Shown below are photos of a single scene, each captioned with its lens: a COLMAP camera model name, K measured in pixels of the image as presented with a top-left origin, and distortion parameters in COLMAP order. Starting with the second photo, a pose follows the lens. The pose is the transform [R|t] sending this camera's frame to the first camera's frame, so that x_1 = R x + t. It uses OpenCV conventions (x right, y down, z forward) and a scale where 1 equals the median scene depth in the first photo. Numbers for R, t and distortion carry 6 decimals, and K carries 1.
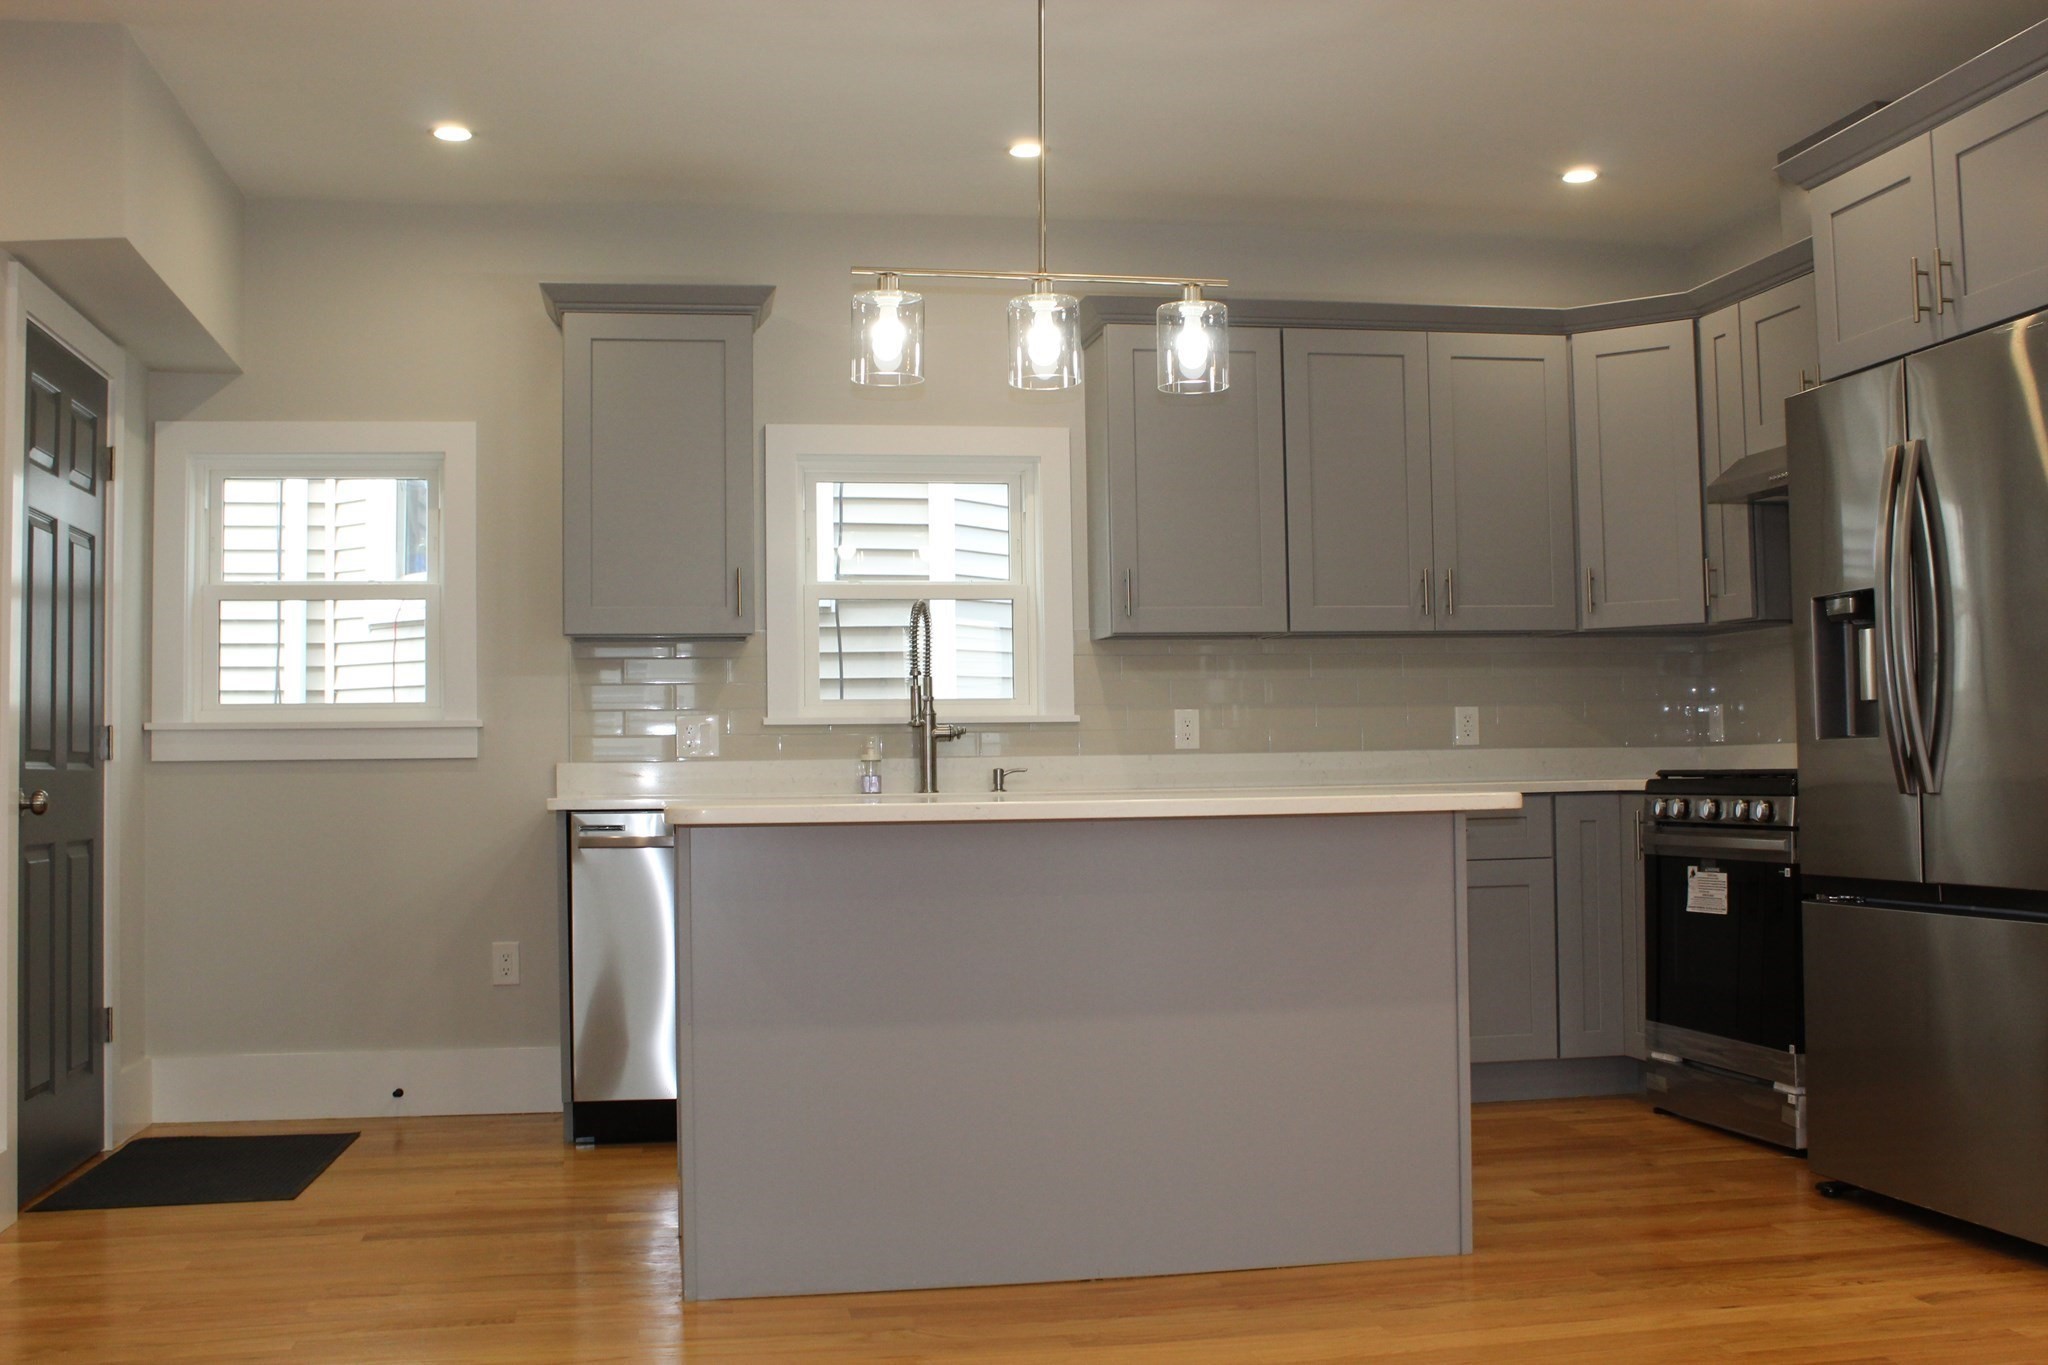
lens RADIAL K [[2064.3, 0, 1022.7], [0, 2064.3, 687.8], [0, 0, 1]] dist [-0.088787, 0.000000]
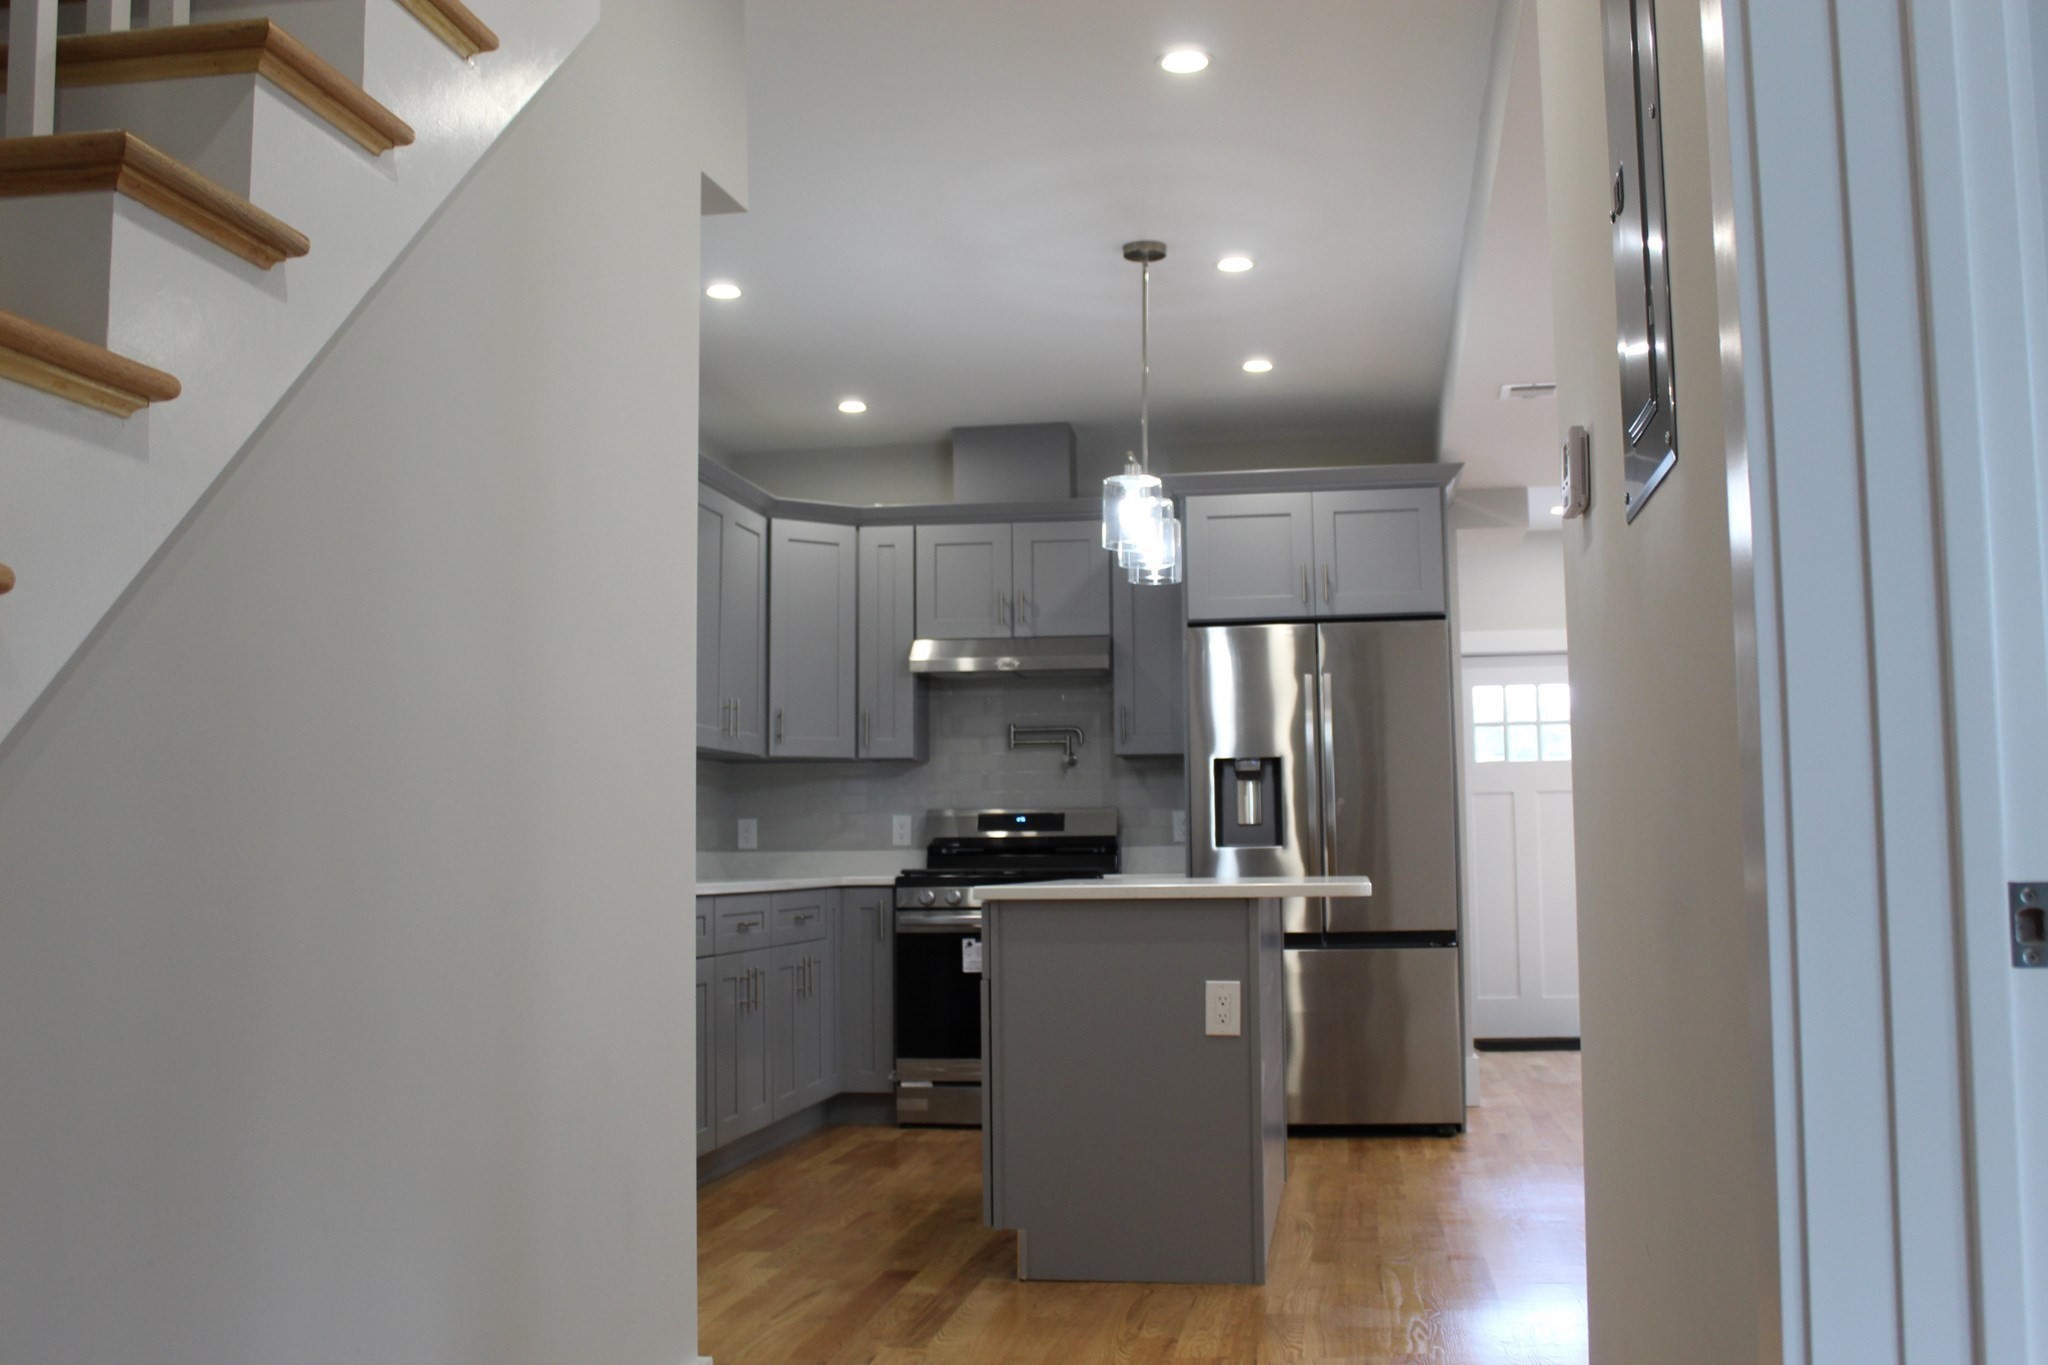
lens RADIAL K [[2064.3, 0, 1020.8], [0, 2064.3, 680.1], [0, 0, 1]] dist [-0.088787, 0.000000]
pose [[0.330334, 0.092539, 0.939317, -0.977045], [-0.034477, 0.995701, -0.085969, 0.031965], [-0.943234, -0.003986, 0.332104, 0.506360]]
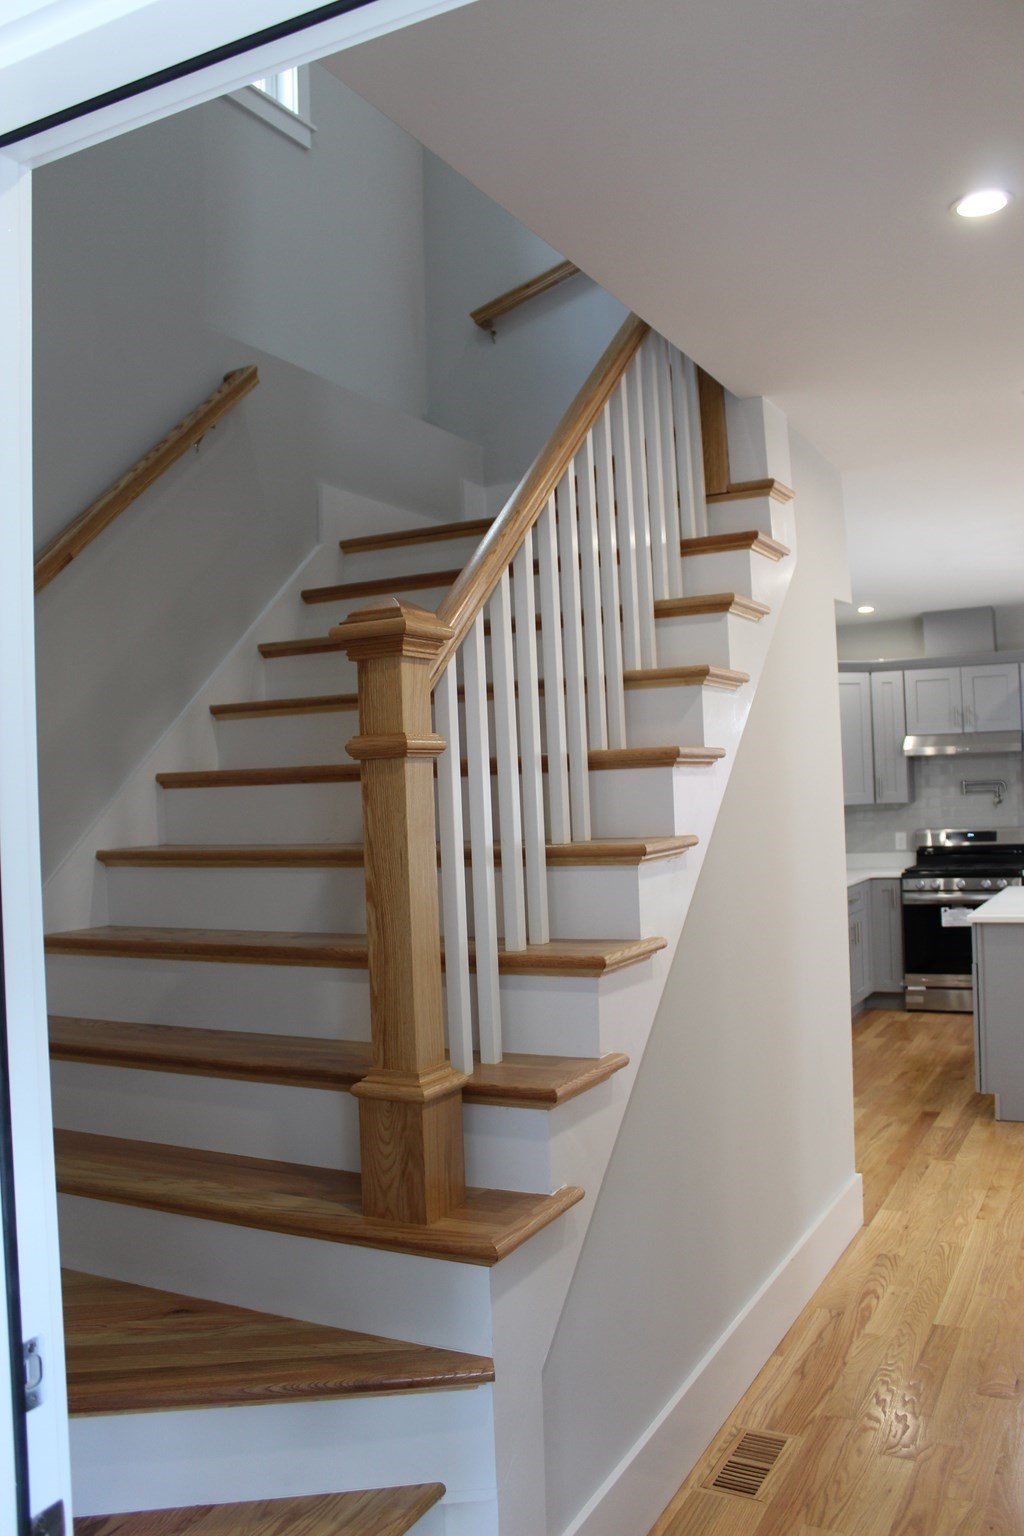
lens RADIAL K [[1278.5, 0, 502.3], [0, 1278.5, 769.0], [0, 0, 1]] dist [-0.151601, 0.108952]
pose [[0.618311, 0.007535, 0.785897, -1.180238], [-0.003907, 0.999971, -0.006514, -0.066912], [-0.785924, 0.000957, 0.618323, 0.486251]]
